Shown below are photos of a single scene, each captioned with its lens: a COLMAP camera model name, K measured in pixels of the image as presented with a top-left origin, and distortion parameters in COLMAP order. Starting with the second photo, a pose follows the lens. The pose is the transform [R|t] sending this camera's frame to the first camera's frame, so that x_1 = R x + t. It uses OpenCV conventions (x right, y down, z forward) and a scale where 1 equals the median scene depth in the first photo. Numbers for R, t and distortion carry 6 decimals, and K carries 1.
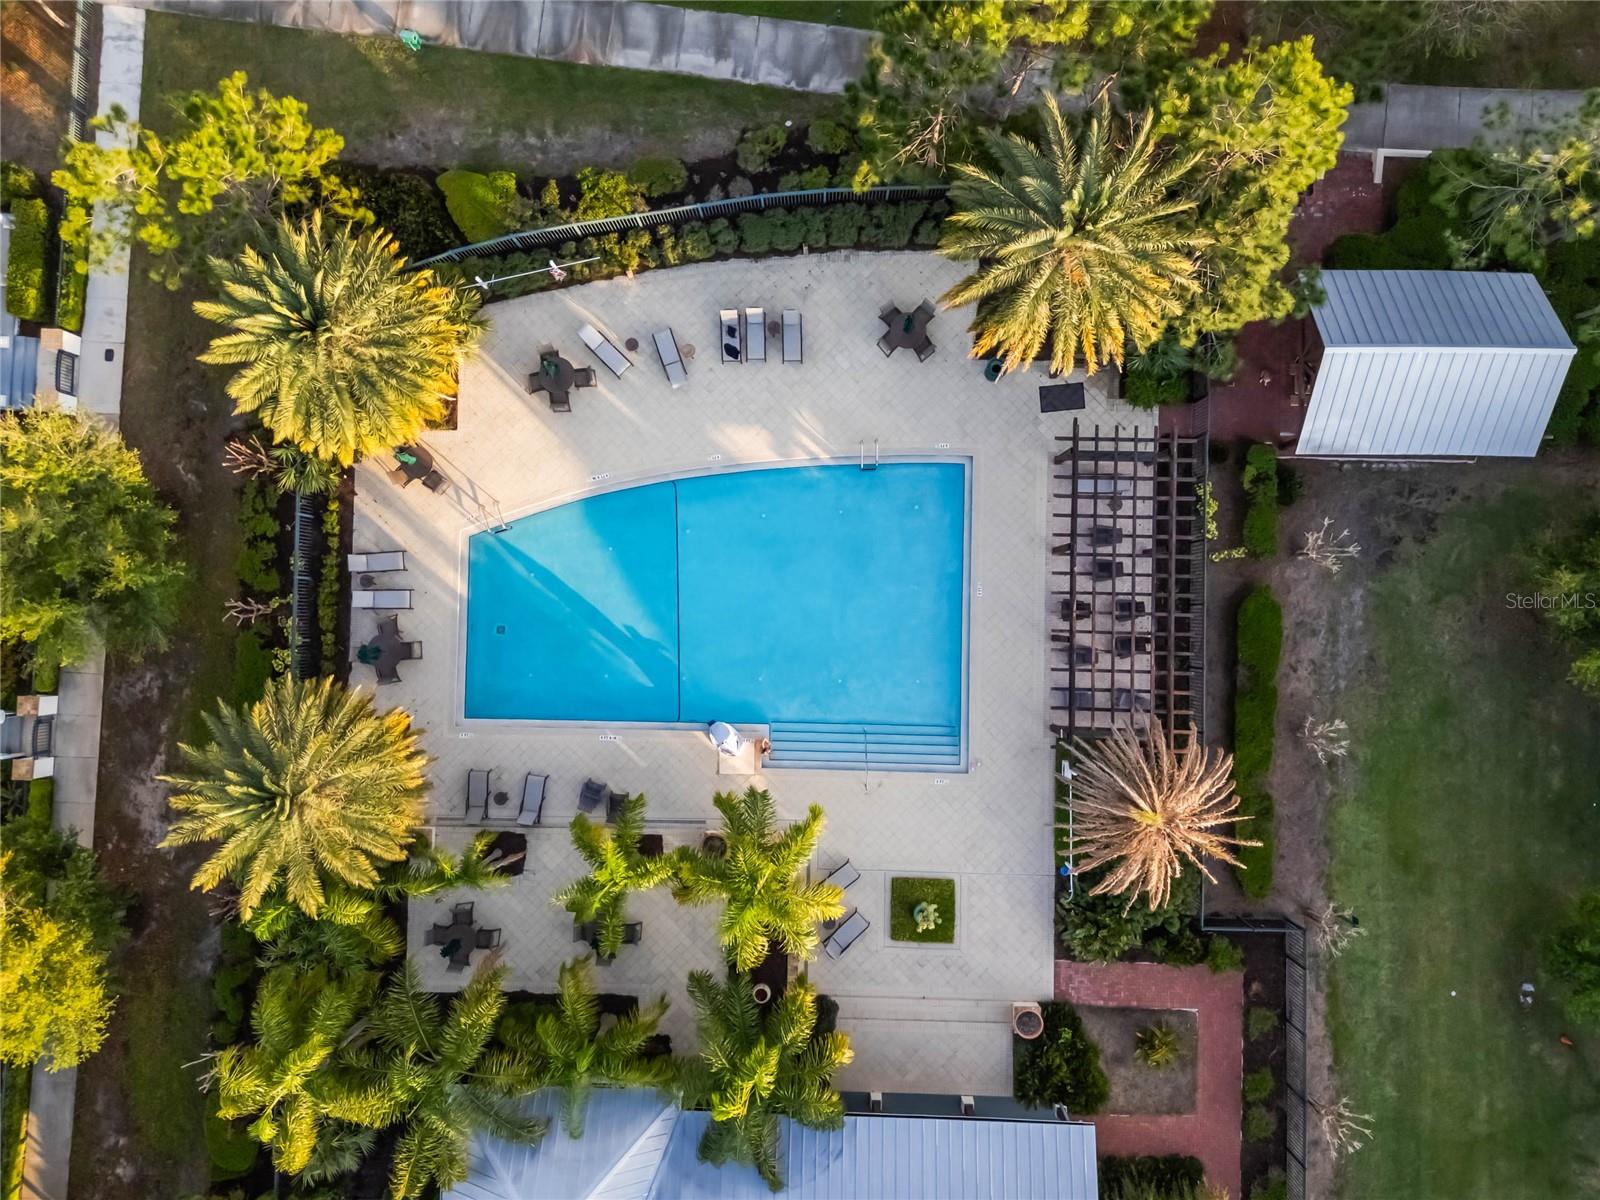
lens RADIAL K [[1184.4, 0, 800.1], [0, 1184.4, 607.5], [0, 0, 1]] dist [0.054764, -0.053543]
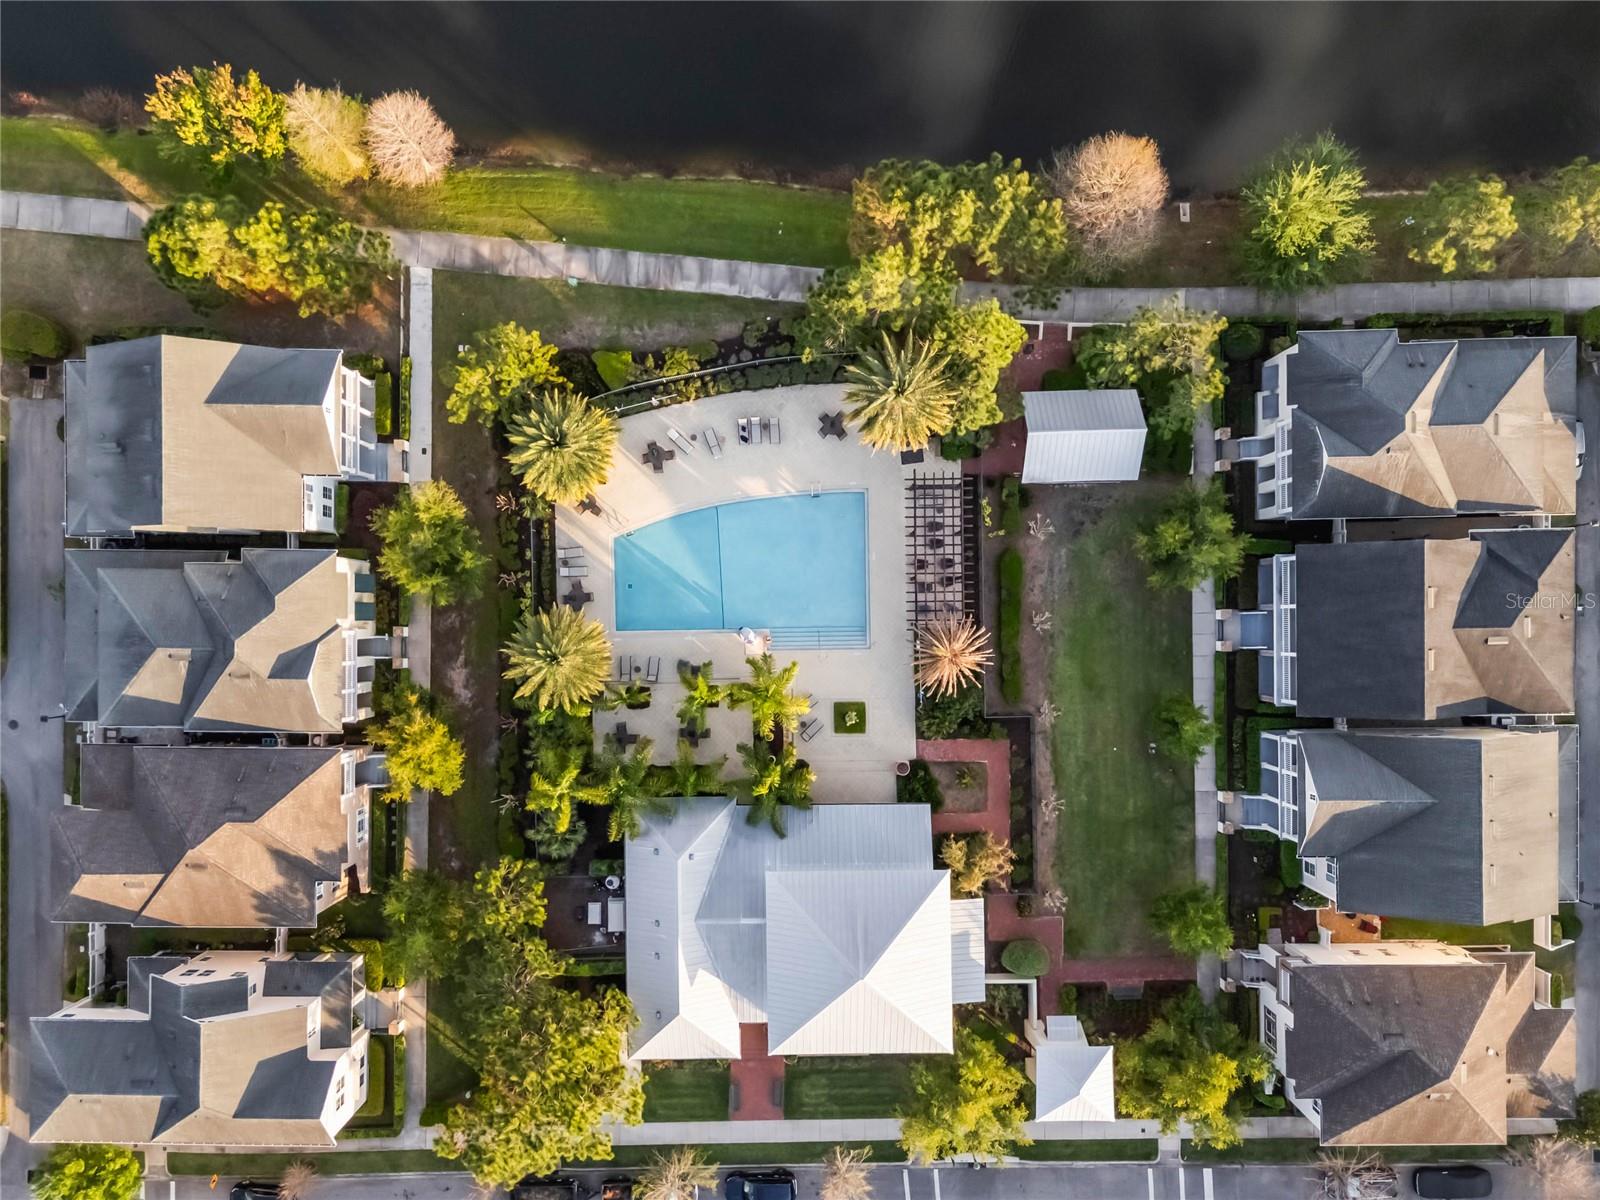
lens RADIAL K [[1126.5, 0, 778.4], [0, 1126.5, 678.8], [0, 0, 1]] dist [0.048927, -0.048398]
pose [[0.999356, -0.035851, -0.001430, -0.012373], [0.035868, 0.997255, 0.064769, 0.061990], [-0.000895, -0.064778, 0.997899, -0.896077]]
